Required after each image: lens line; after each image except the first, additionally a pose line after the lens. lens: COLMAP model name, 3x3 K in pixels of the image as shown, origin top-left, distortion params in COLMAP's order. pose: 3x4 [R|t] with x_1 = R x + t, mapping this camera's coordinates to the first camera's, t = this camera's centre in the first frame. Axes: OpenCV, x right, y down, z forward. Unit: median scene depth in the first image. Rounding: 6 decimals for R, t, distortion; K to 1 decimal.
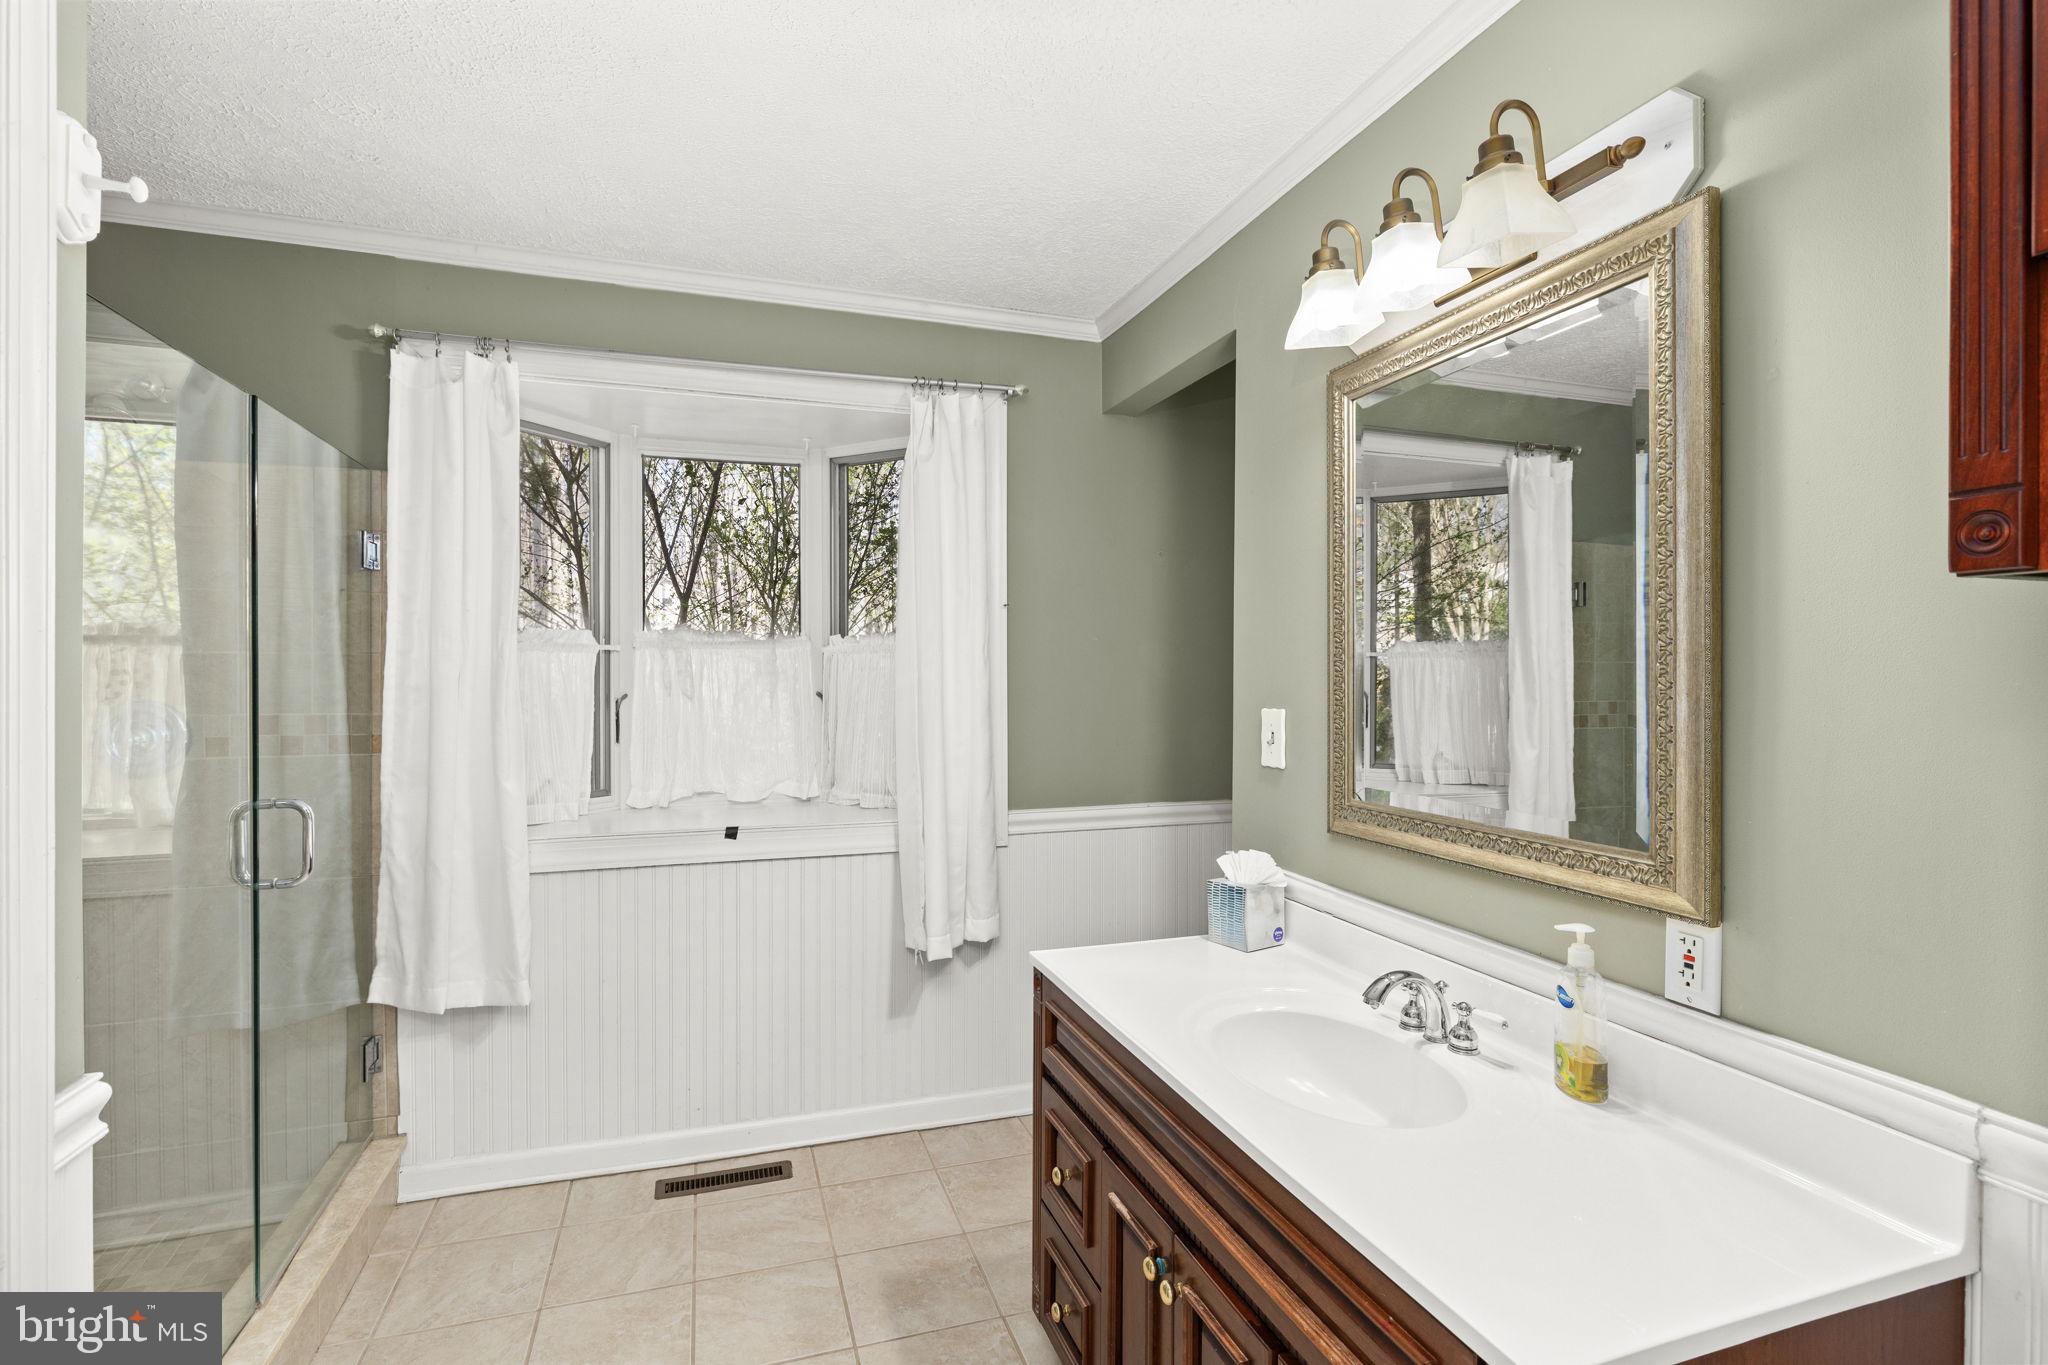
lens RADIAL K [[967.8, 0, 1021.5], [0, 967.8, 679.4], [0, 0, 1]] dist [-0.002028, -0.000156]
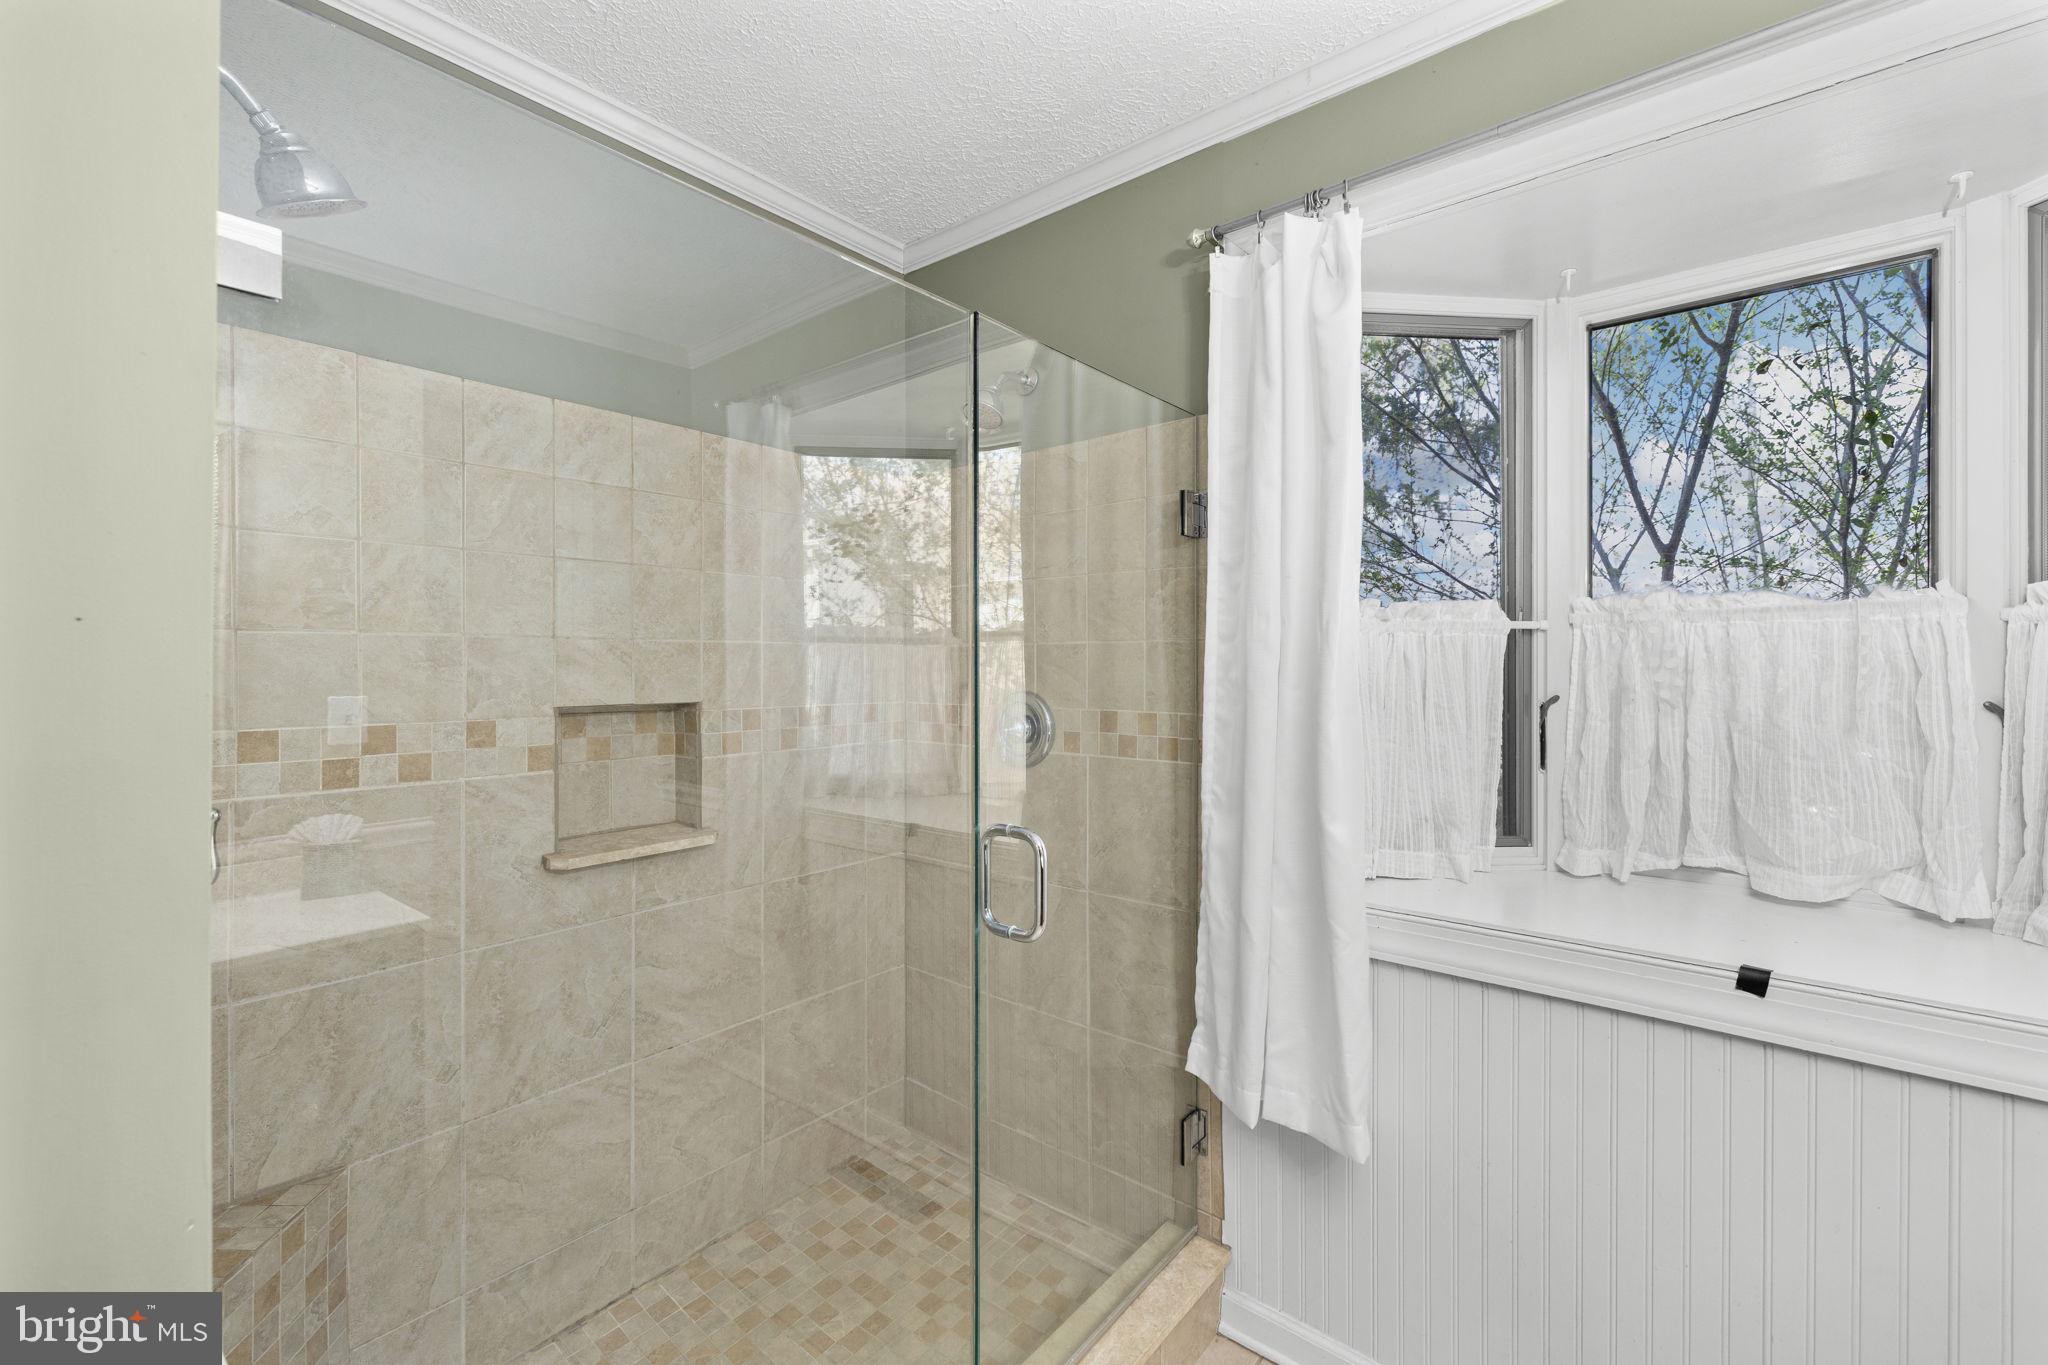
lens RADIAL K [[854.1, 0, 1016.4], [0, 854.1, 677.8], [0, 0, 1]] dist [0.000819, 0.000704]
pose [[0.532038, 0.004717, -0.846707, -0.140031], [-0.002516, 0.999989, 0.003990, 0.001517], [0.846717, 0.000008, 0.532044, 0.480333]]
